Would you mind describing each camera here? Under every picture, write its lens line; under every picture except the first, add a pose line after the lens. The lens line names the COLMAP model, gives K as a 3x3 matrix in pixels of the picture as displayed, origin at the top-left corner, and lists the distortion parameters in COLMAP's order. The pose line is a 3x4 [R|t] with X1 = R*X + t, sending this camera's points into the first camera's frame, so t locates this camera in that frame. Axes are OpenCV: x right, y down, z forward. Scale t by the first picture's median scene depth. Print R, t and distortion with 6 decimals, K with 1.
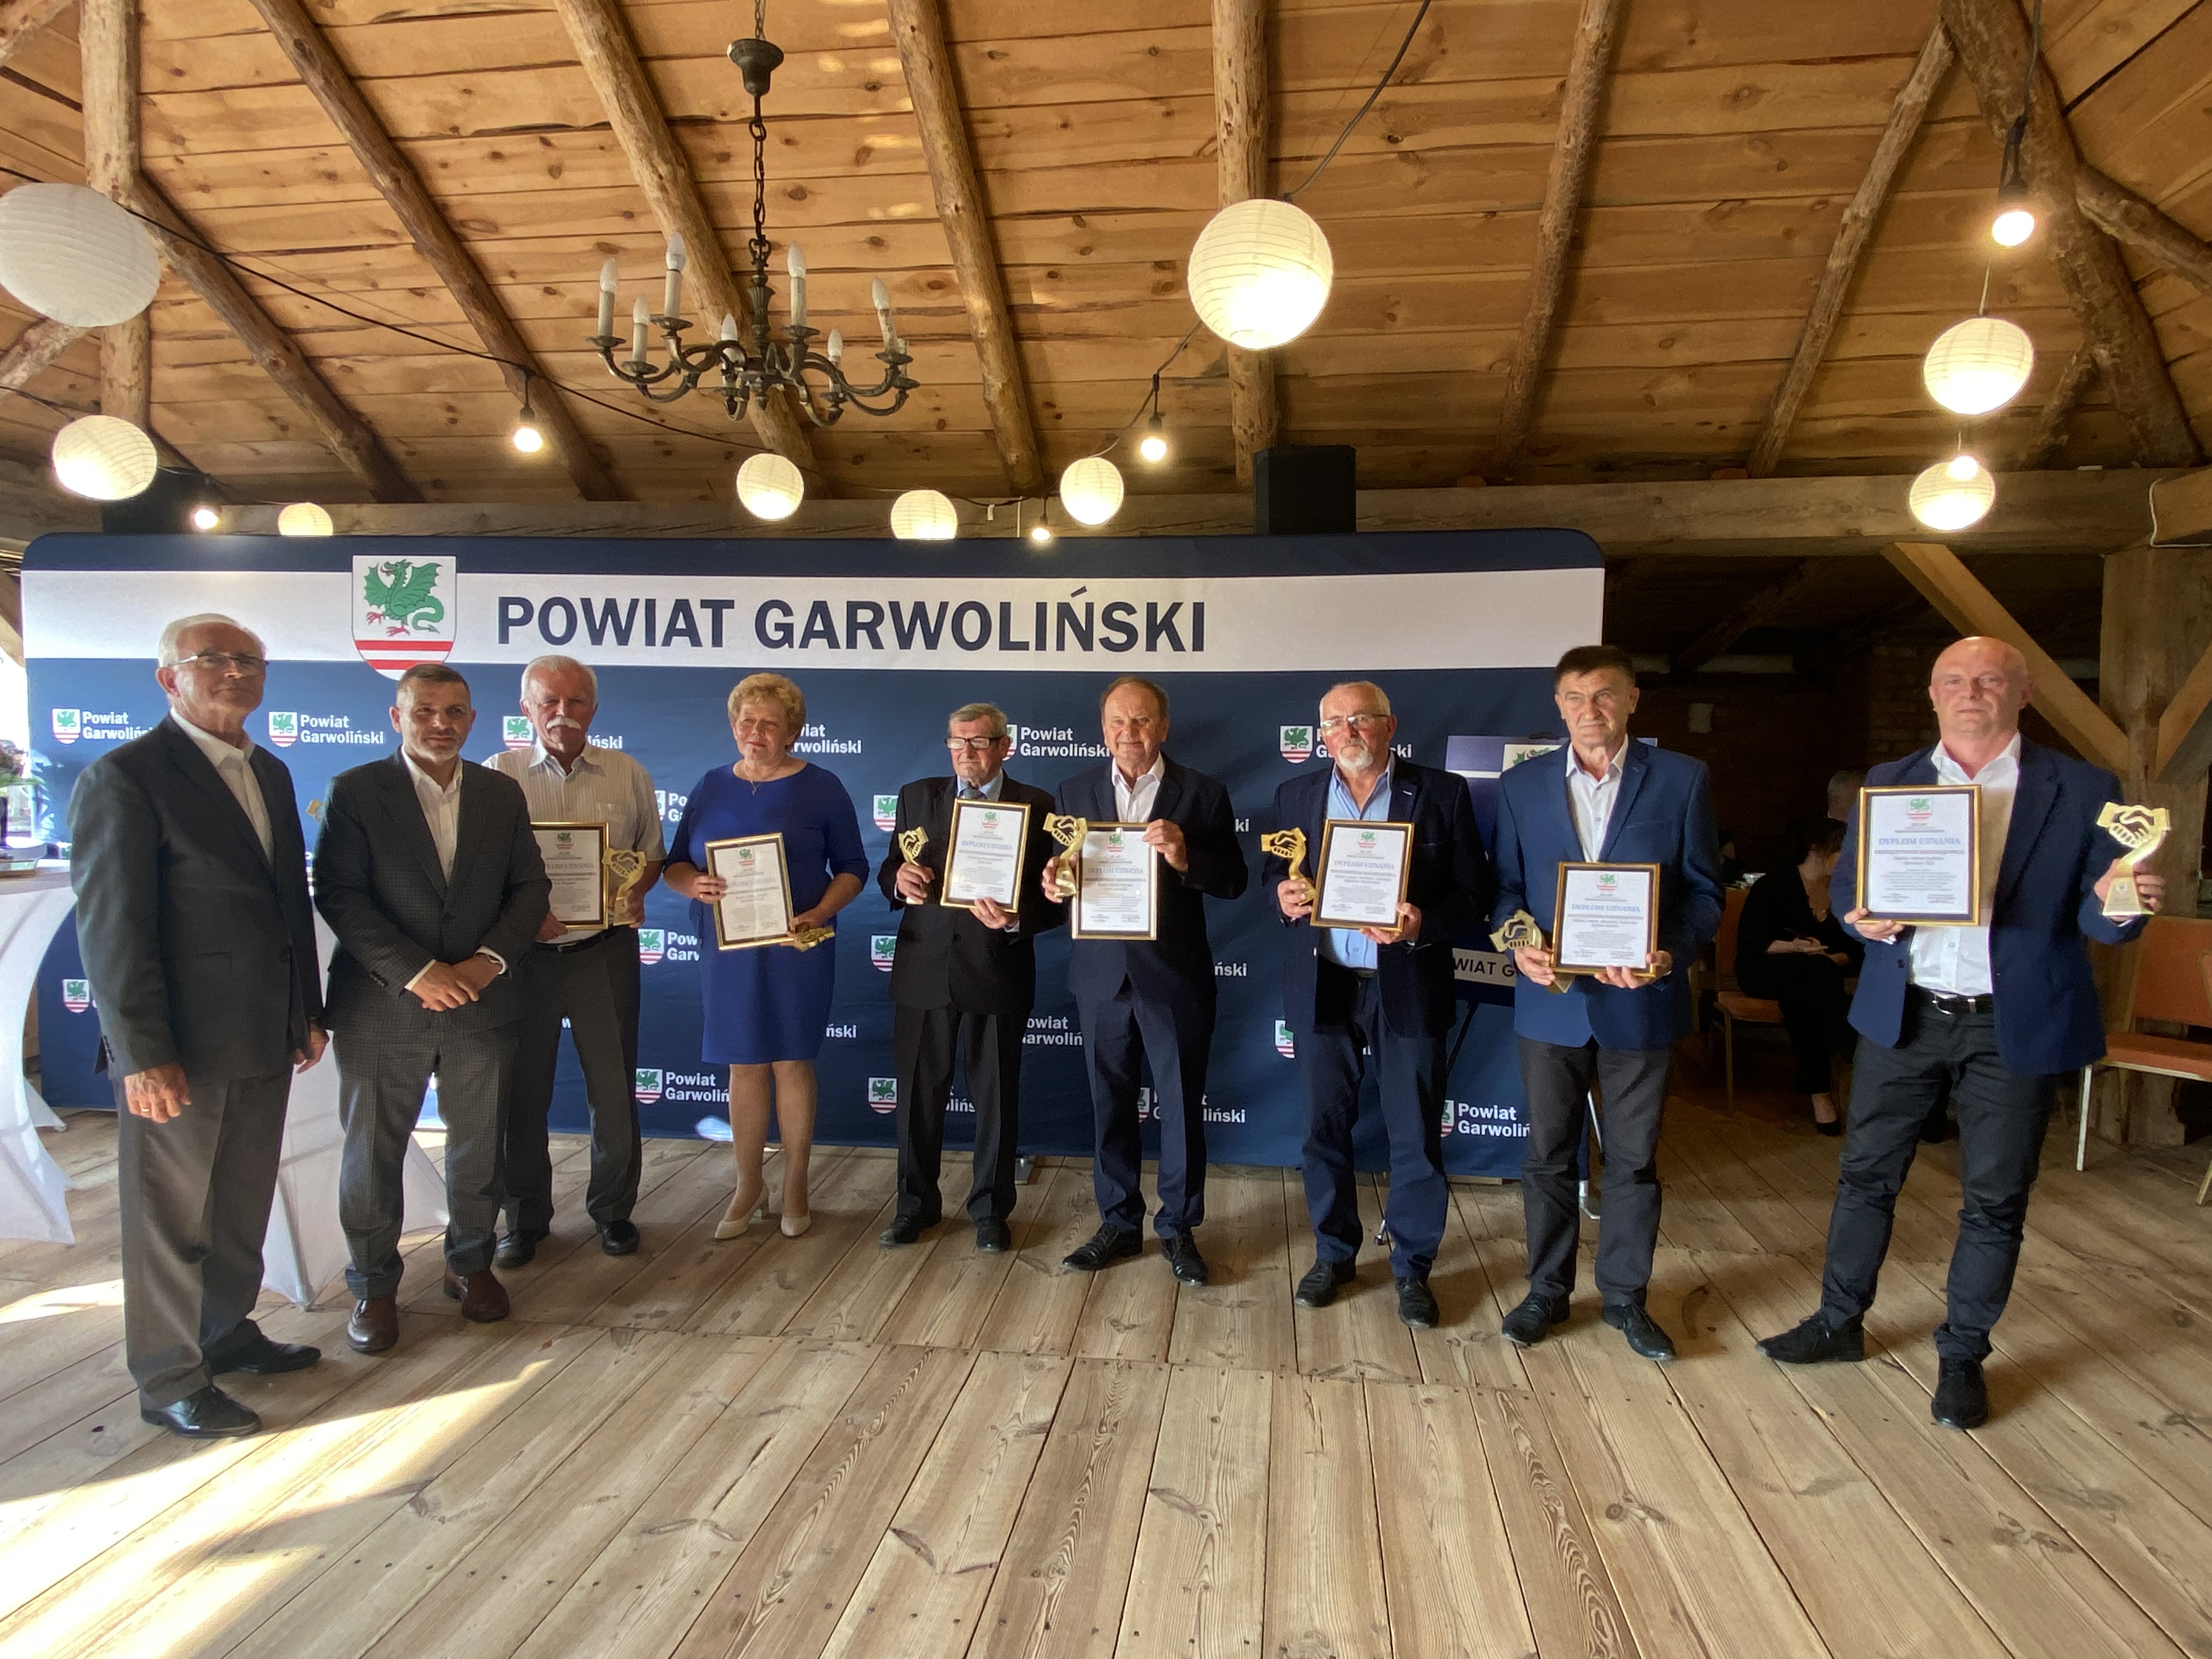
lens RADIAL K [[1254.3, 0, 1115.9], [0, 1254.3, 818.1], [0, 0, 1]] dist [0.054970, -0.049811]
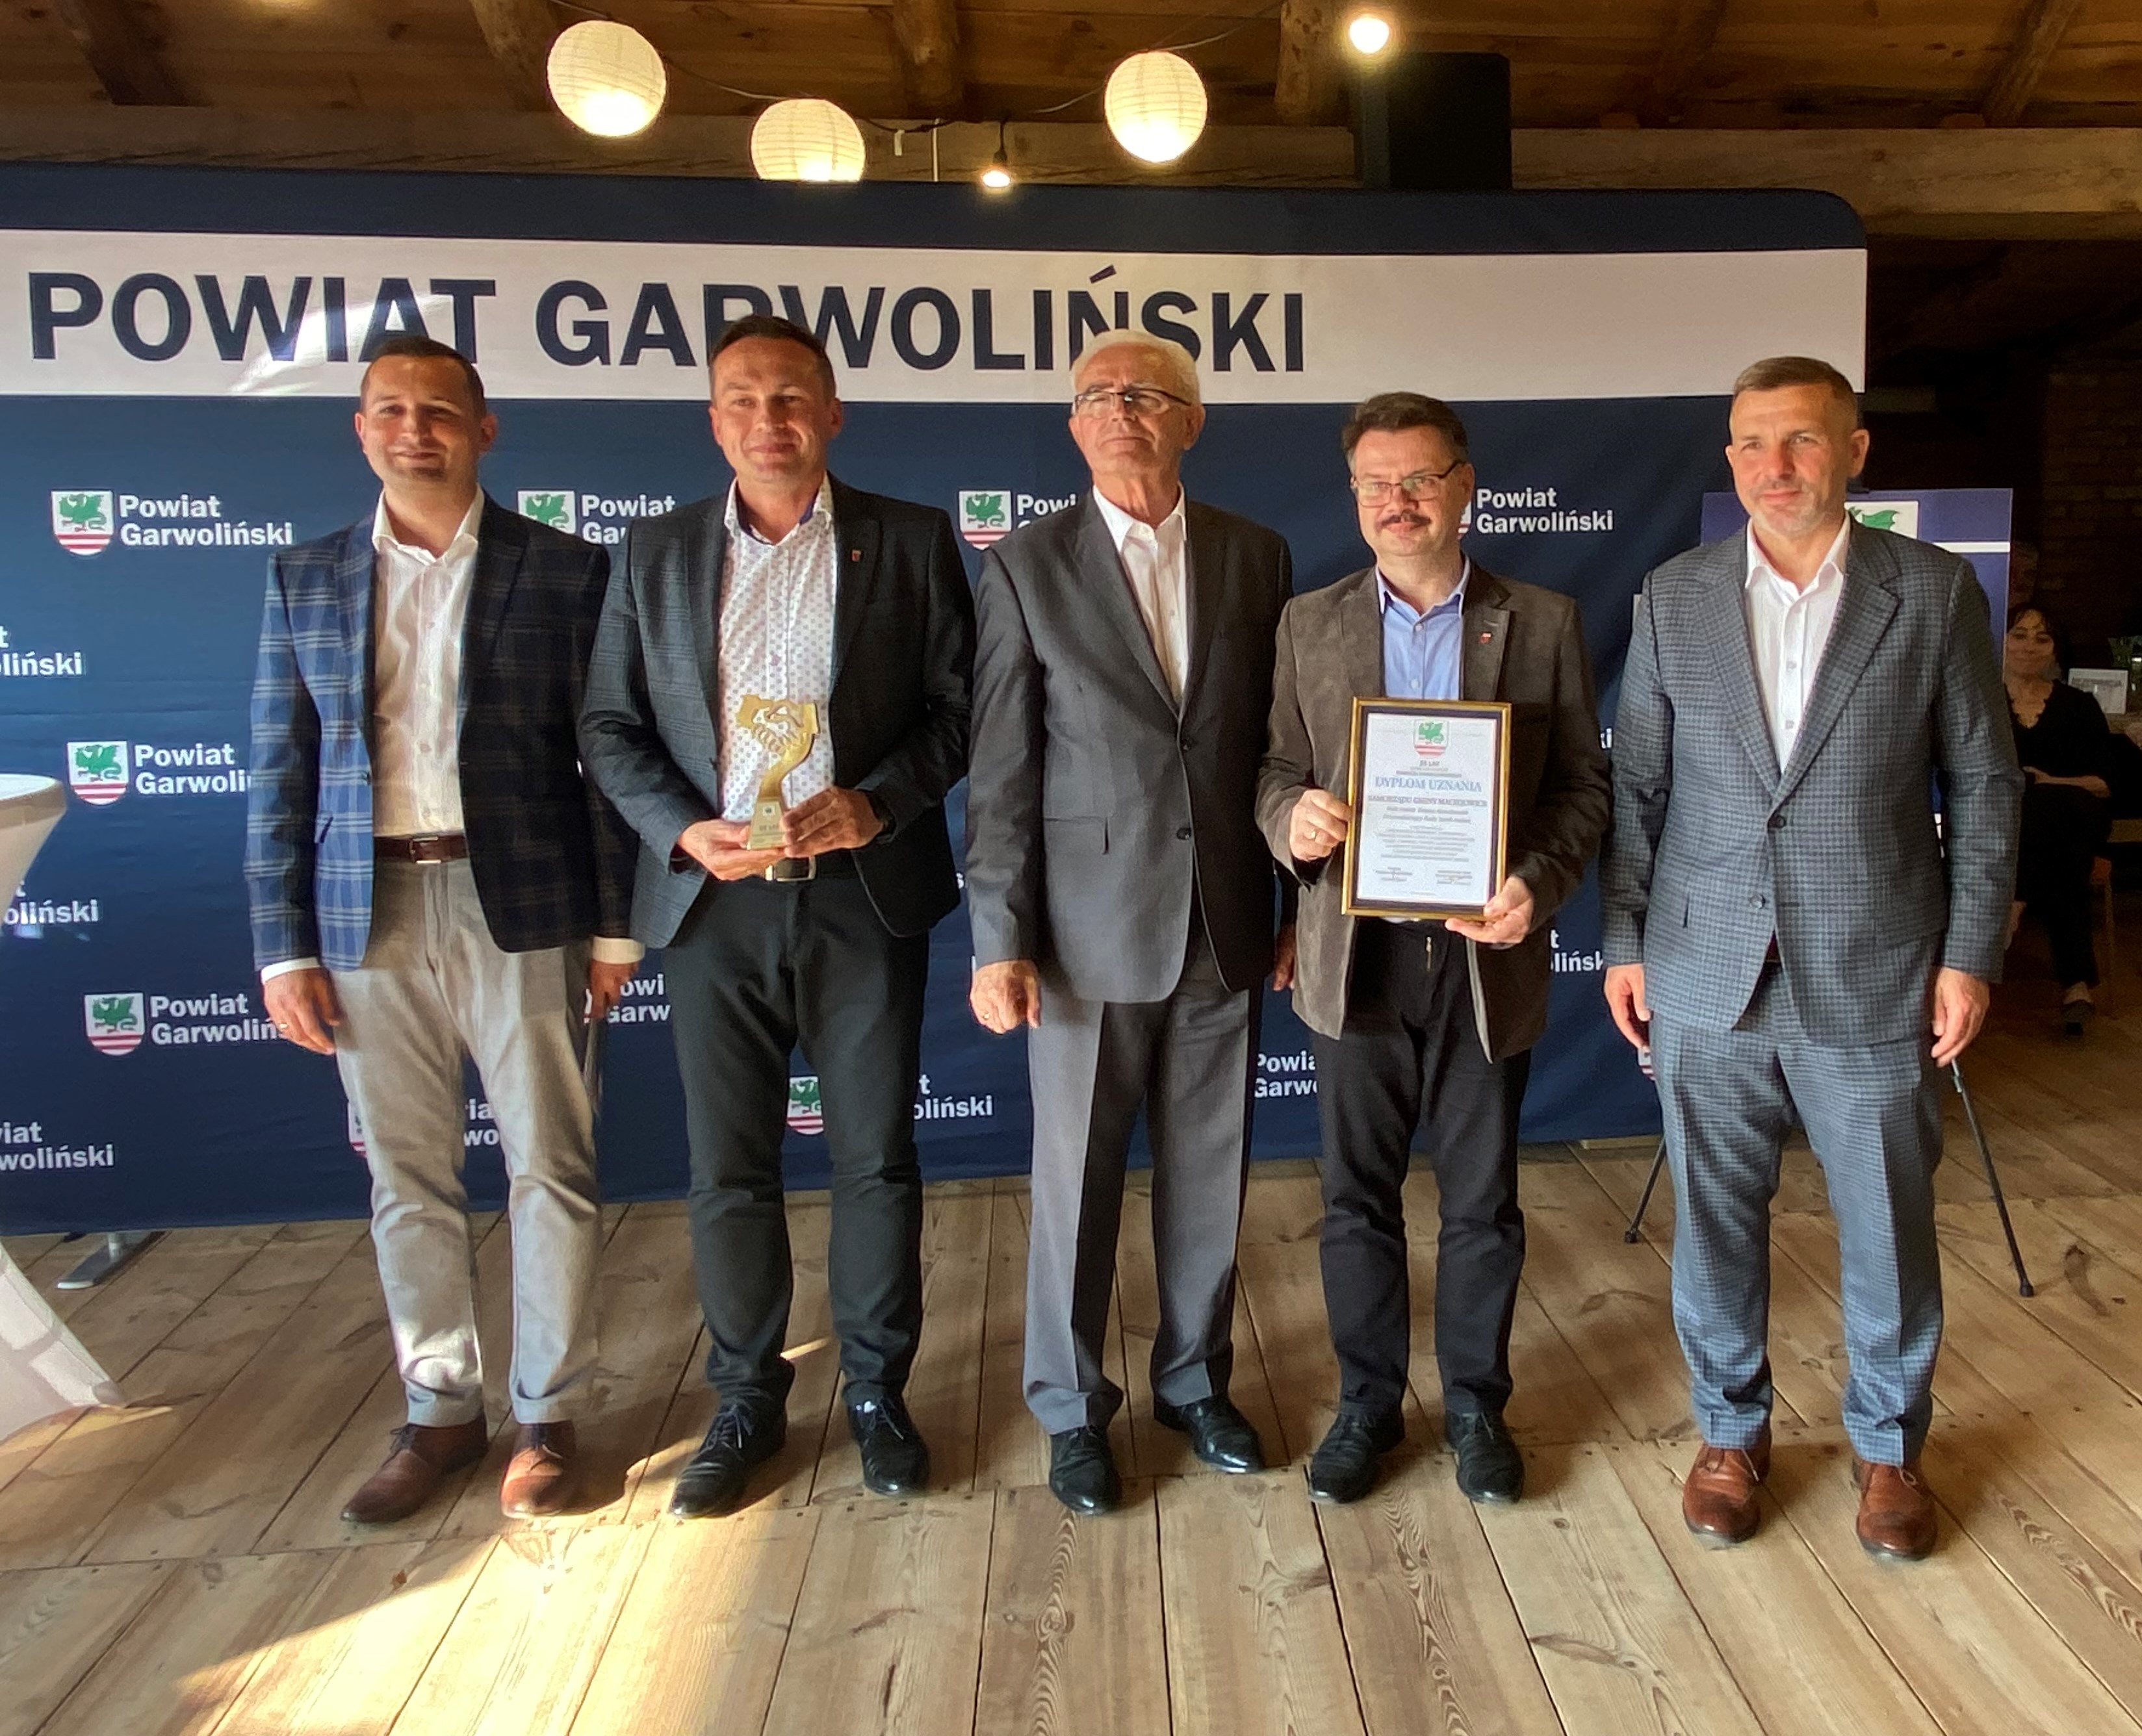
lens RADIAL K [[1899.6, 0, 1307.0], [0, 1899.6, 736.1], [0, 0, 1]] dist [0.087063, -0.109324]
pose [[0.965784, -0.049594, 0.254562, -0.180545], [0.038350, 0.998065, 0.048950, 0.005844], [-0.256497, -0.037513, 0.965817, 0.048988]]
